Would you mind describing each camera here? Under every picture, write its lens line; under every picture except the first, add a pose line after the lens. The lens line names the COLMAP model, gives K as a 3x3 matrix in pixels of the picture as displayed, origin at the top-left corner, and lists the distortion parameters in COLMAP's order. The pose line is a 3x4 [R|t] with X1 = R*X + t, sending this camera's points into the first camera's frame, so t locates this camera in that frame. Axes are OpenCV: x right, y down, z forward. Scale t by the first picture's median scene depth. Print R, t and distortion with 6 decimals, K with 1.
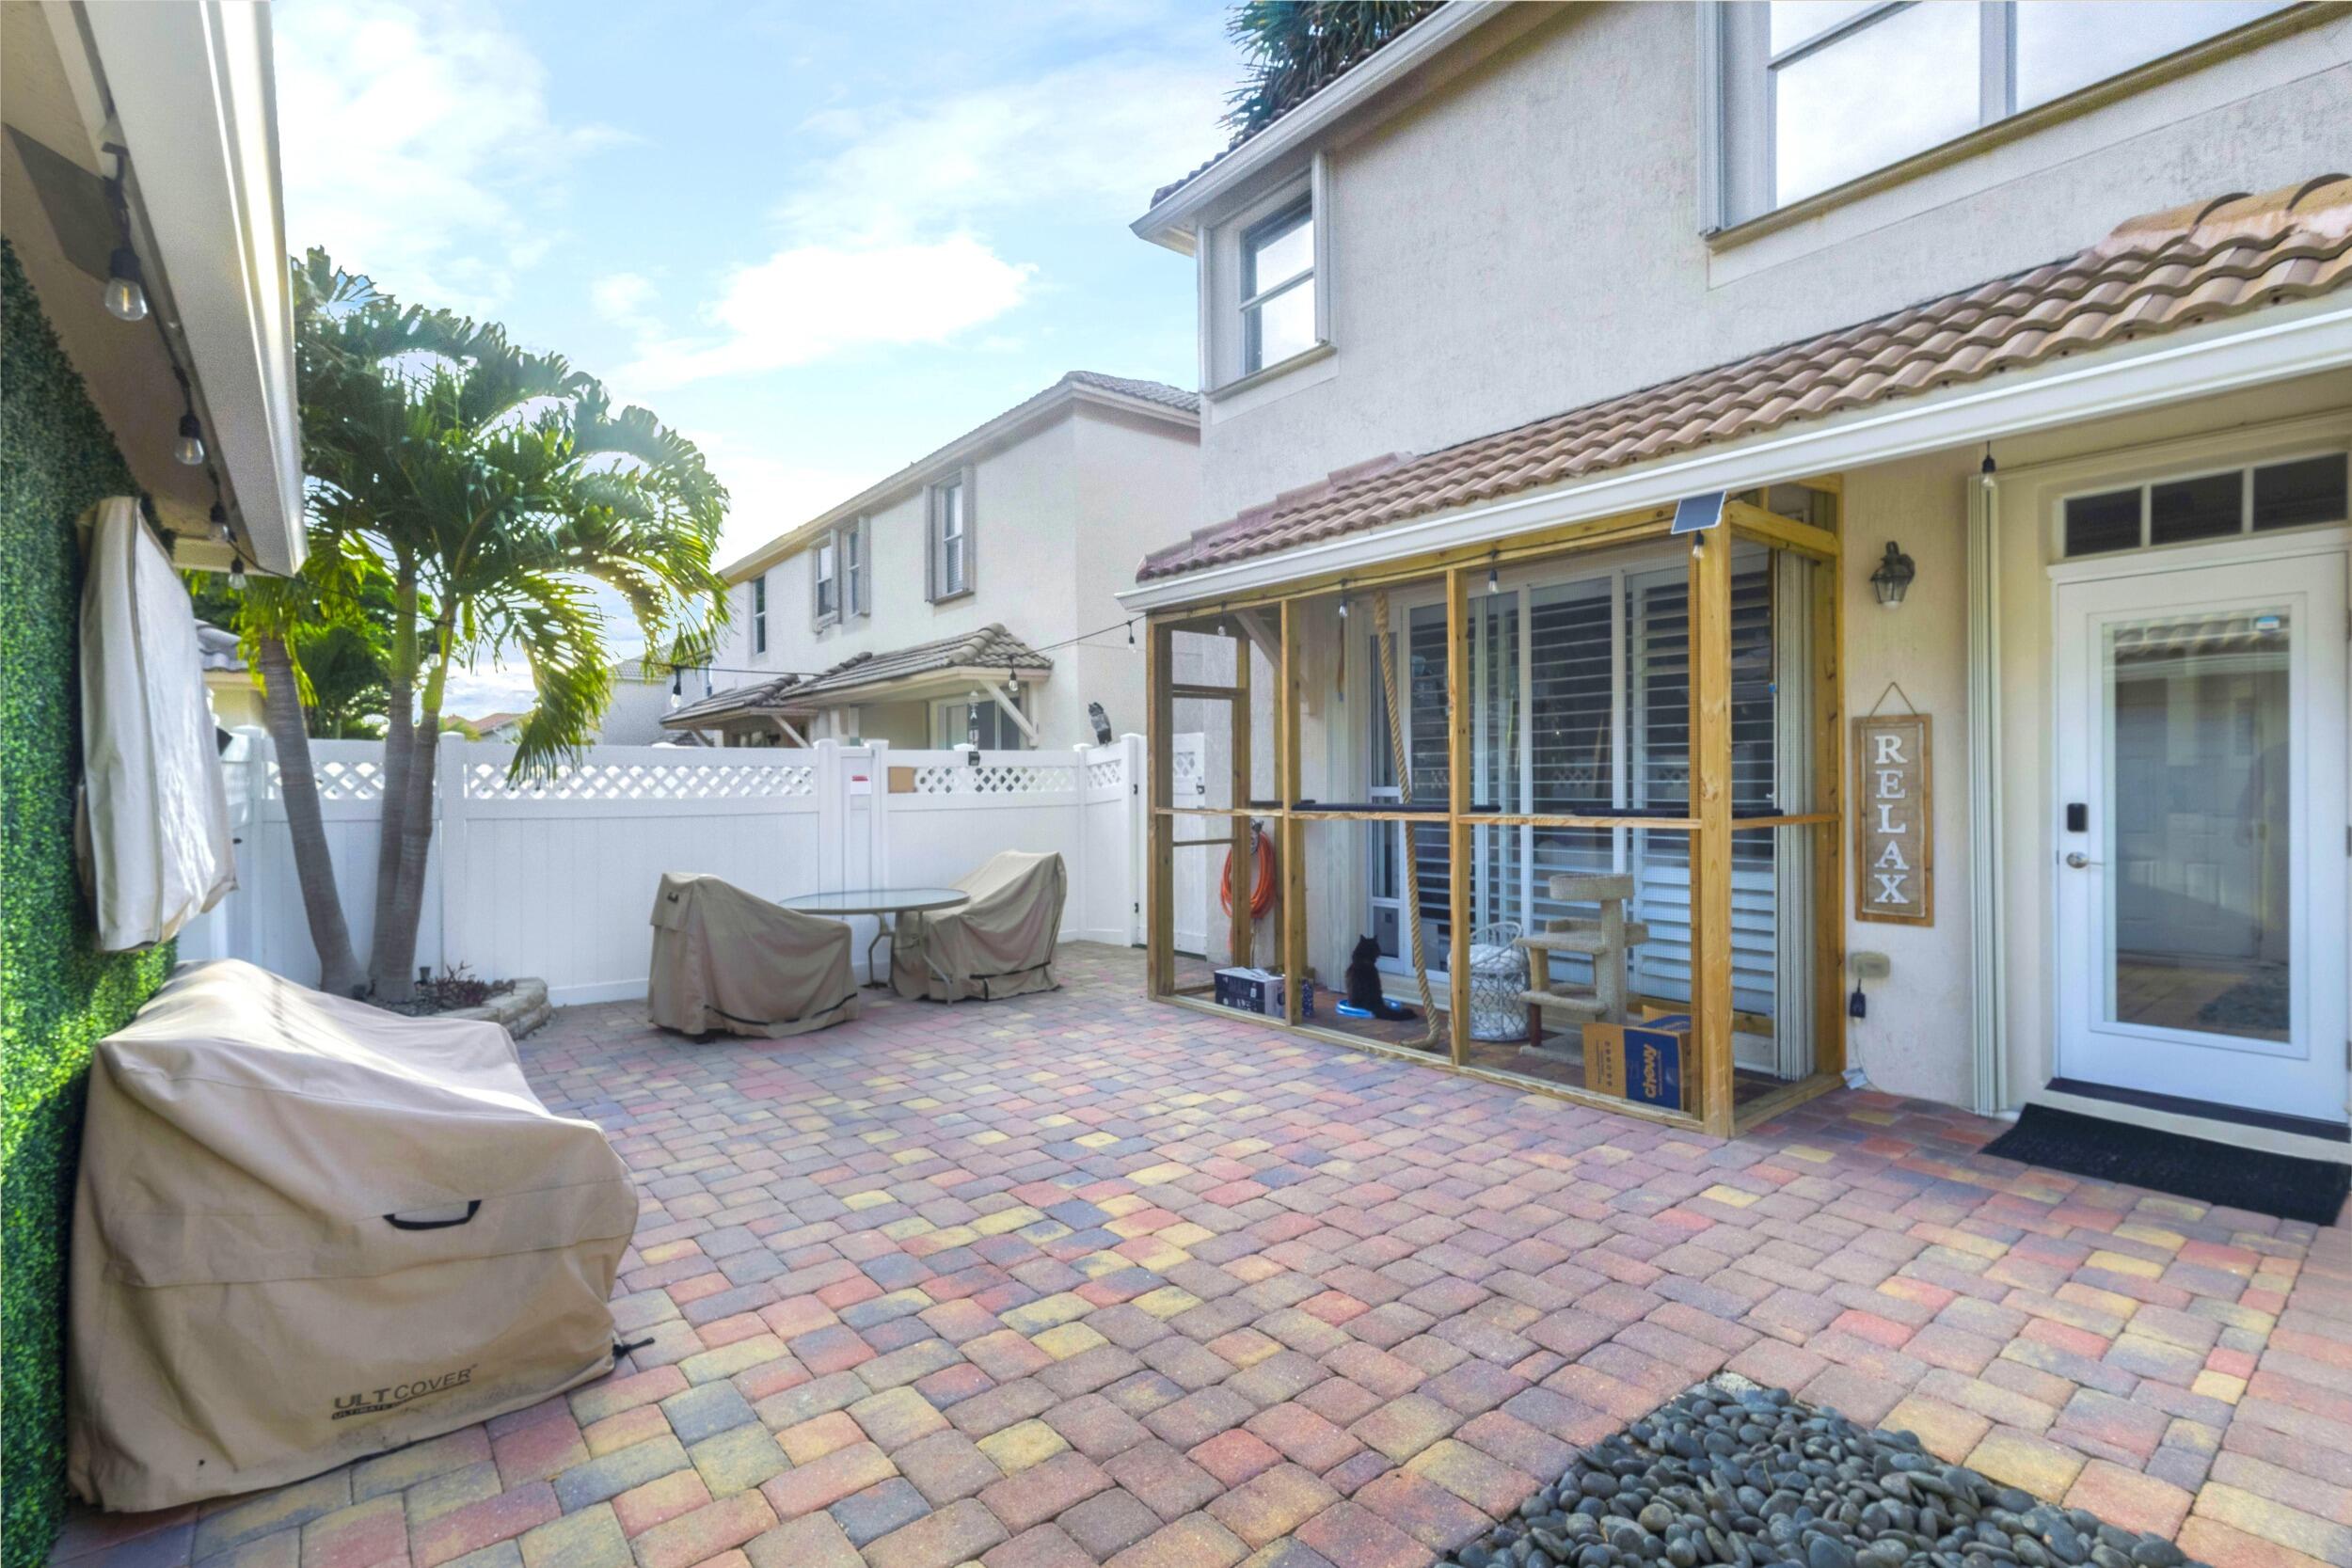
lens RADIAL K [[1080.8, 0, 1184.8], [0, 1080.8, 786.7], [0, 0, 1]] dist [0.000521, 0.000609]
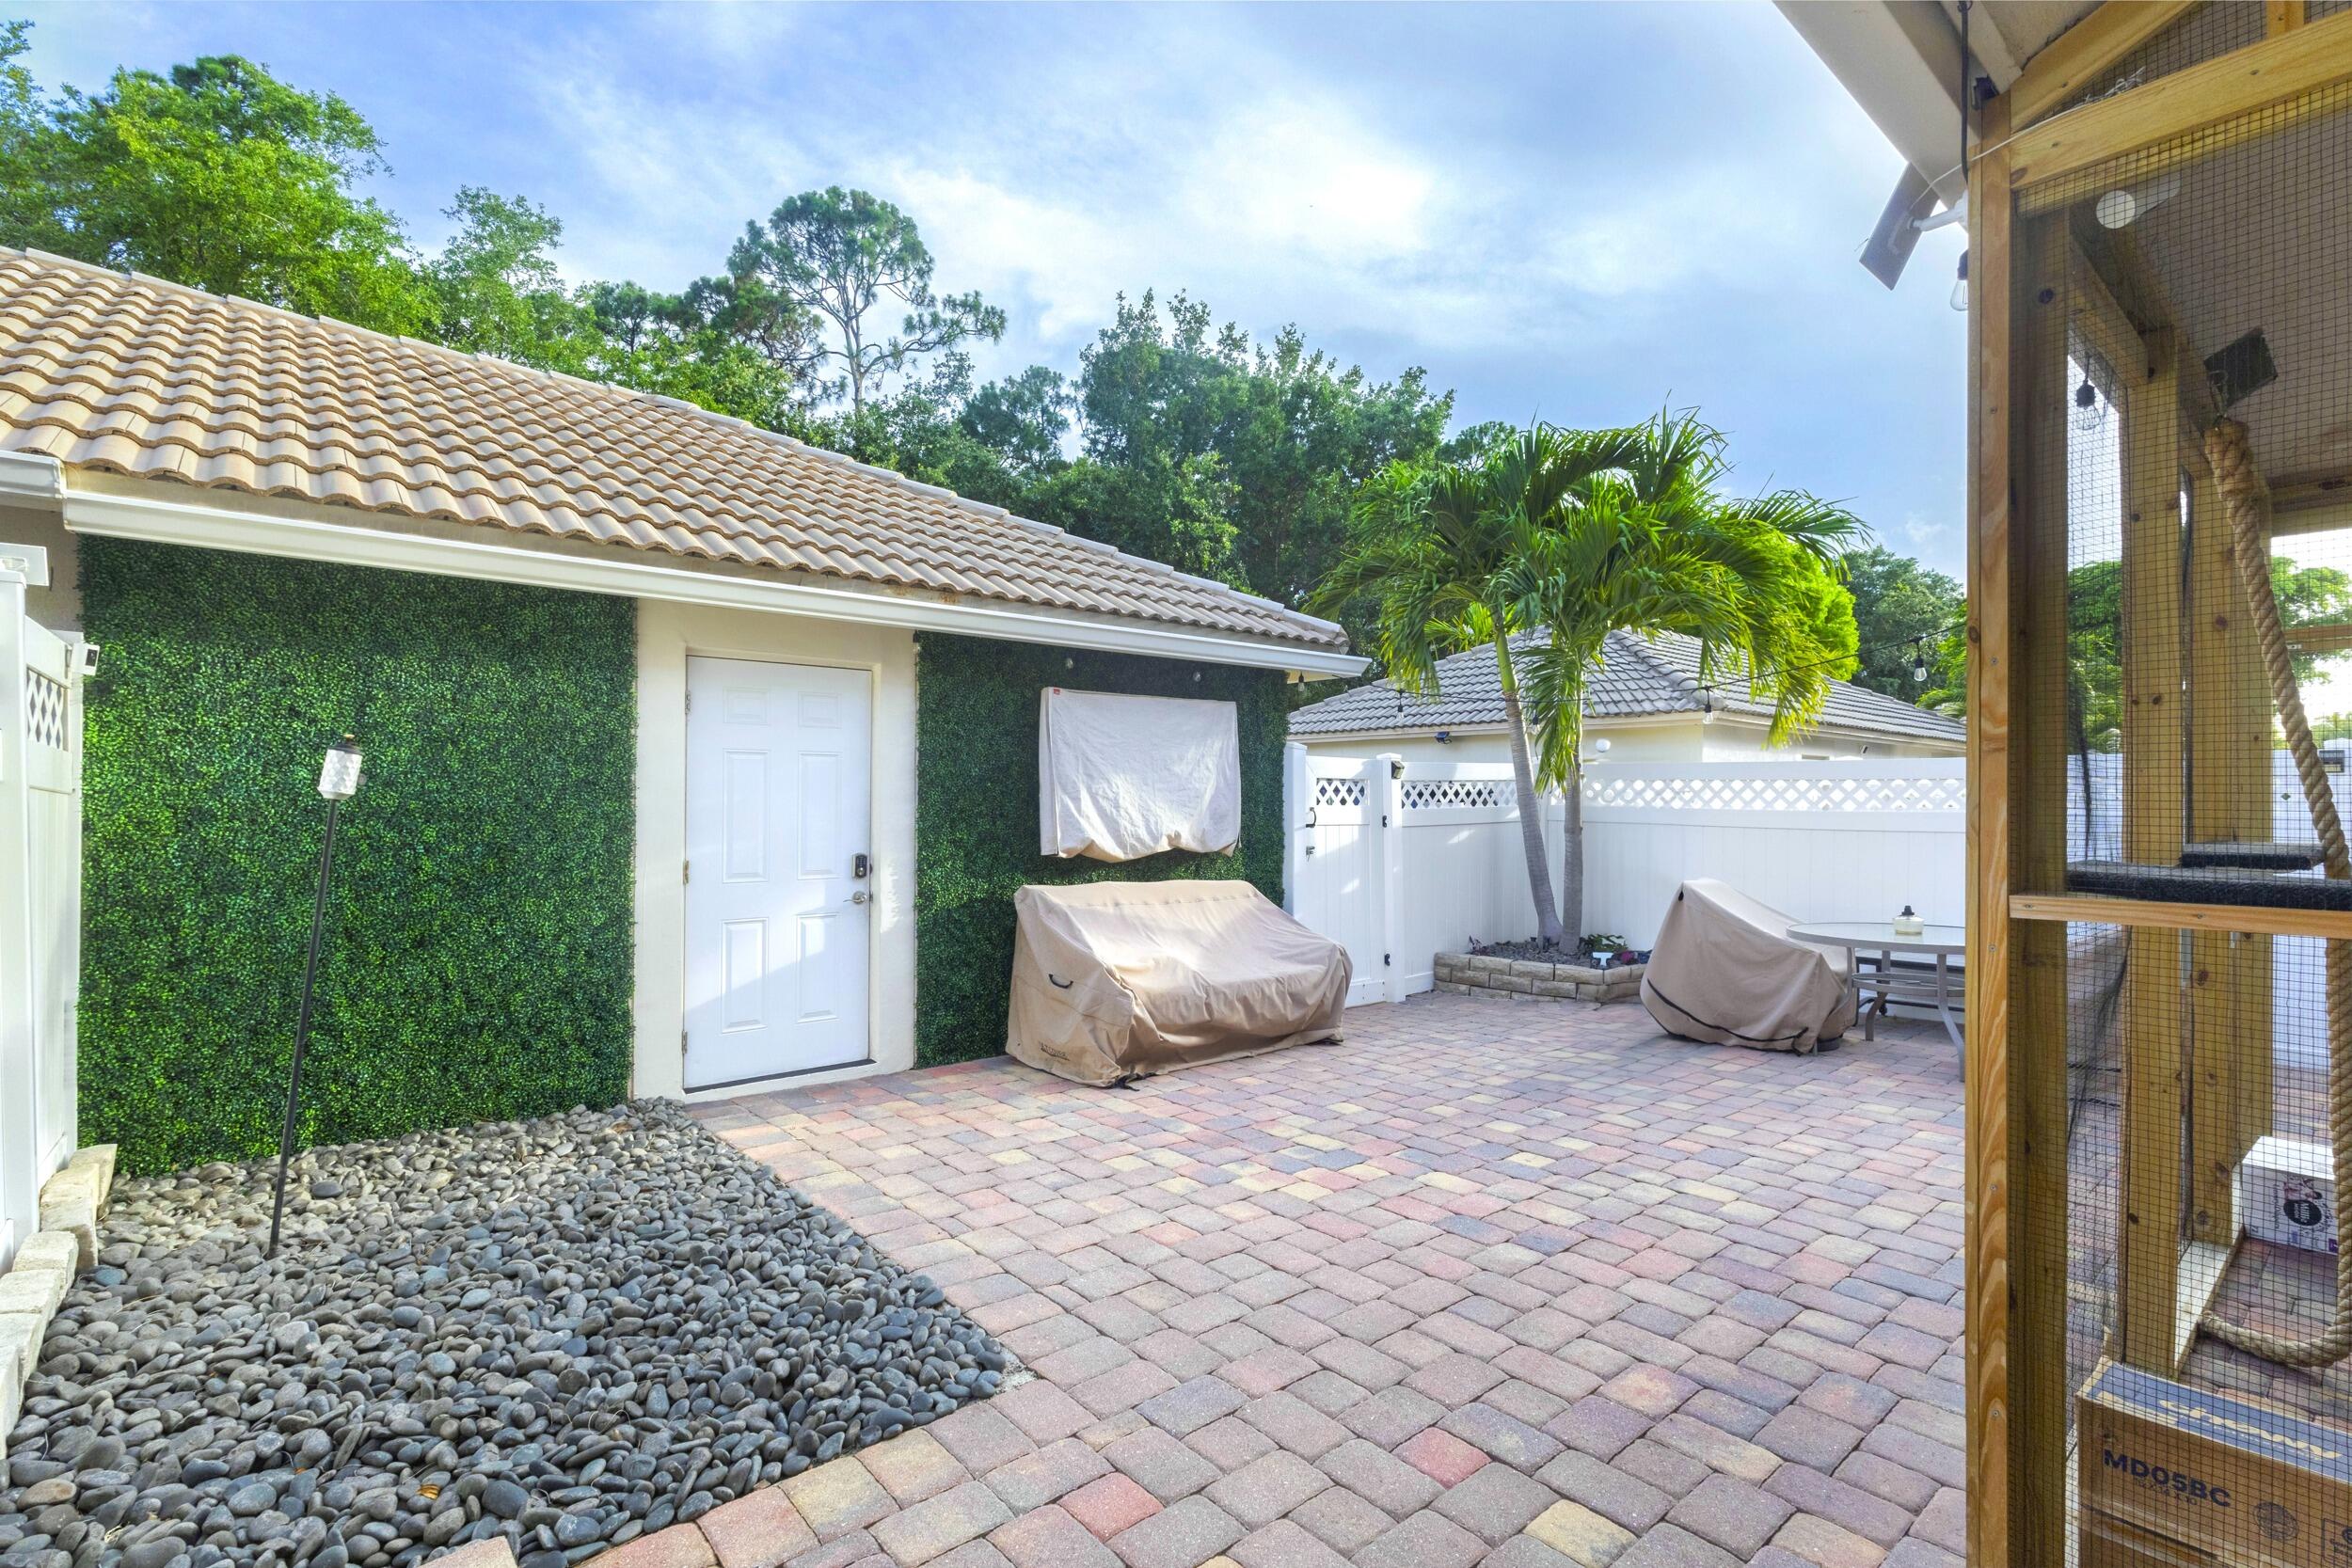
lens RADIAL K [[1080.8, 0, 1184.4], [0, 1080.8, 791.6], [0, 0, 1]] dist [0.000521, 0.000609]
pose [[0.038143, 0.003635, -0.999266, 1.061385], [-0.005865, 0.999977, 0.003413, -0.015525], [0.999255, 0.005731, 0.038164, 0.760442]]
